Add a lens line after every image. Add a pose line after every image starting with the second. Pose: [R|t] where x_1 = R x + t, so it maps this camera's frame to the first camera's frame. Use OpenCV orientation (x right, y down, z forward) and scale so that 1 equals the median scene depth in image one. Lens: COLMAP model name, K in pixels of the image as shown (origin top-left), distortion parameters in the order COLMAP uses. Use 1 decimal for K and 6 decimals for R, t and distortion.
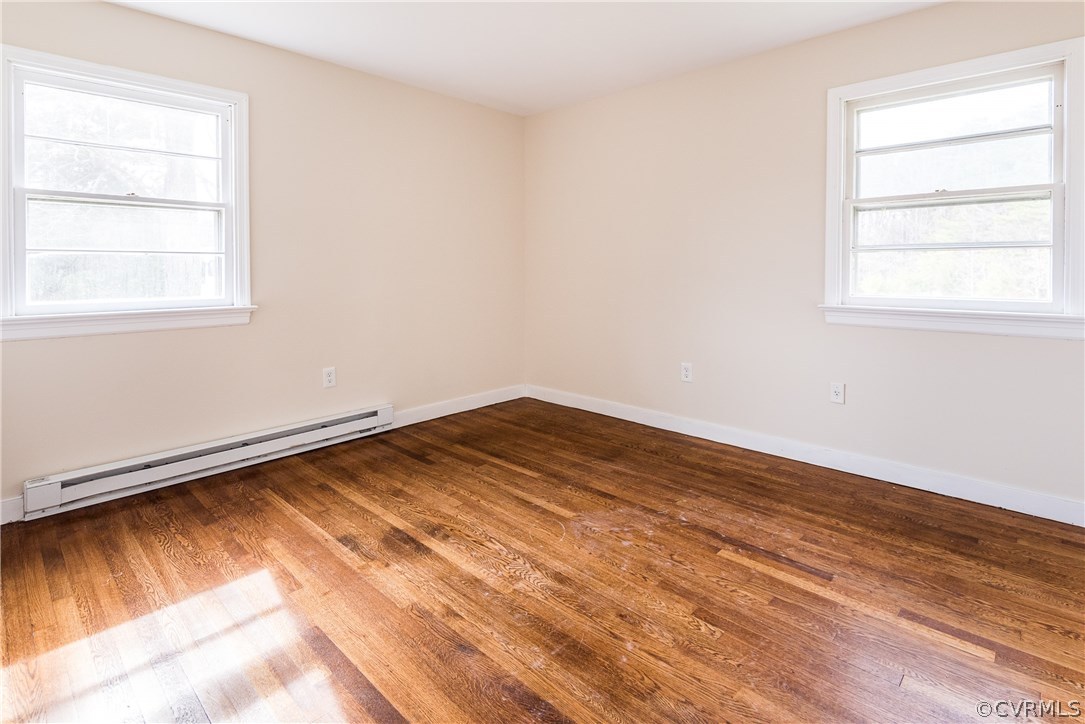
lens RADIAL K [[538.1, 0, 540.5], [0, 538.1, 349.6], [0, 0, 1]] dist [0.018869, -0.000461]
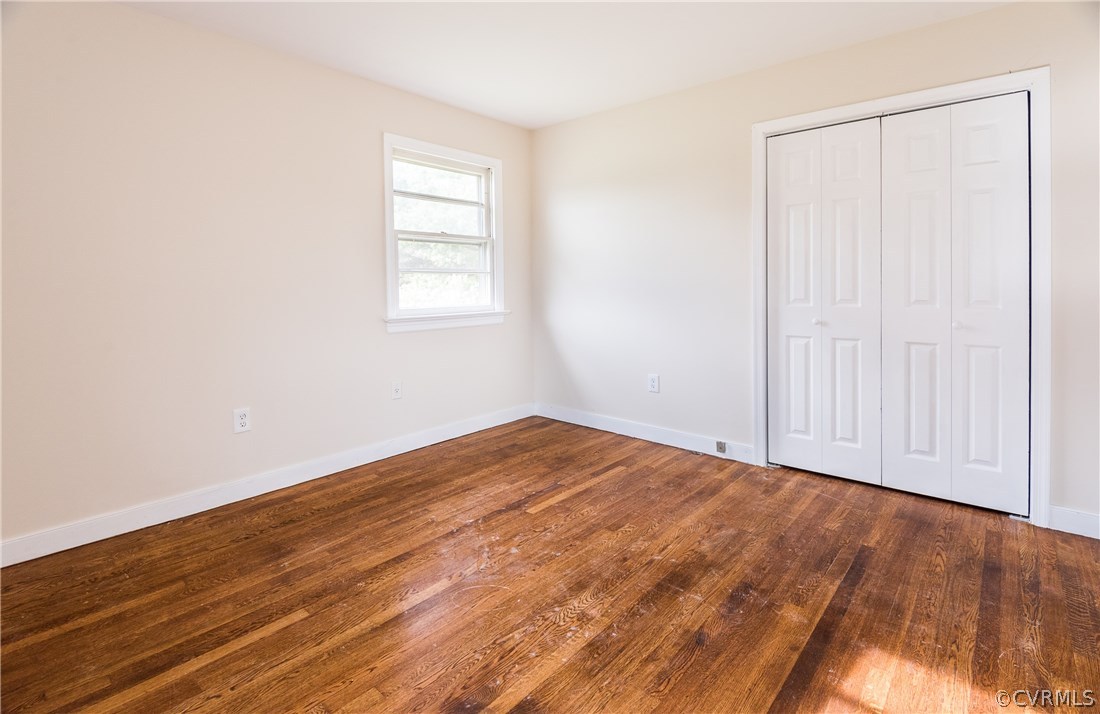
lens RADIAL K [[519.3, 0, 550.0], [0, 519.3, 357.0], [0, 0, 1]] dist [0.004374, -0.000061]
pose [[-0.049436, -0.141227, 0.988742, -0.815575], [0.162022, 0.975706, 0.147466, -0.145329], [-0.985548, 0.167488, -0.025353, 0.942878]]
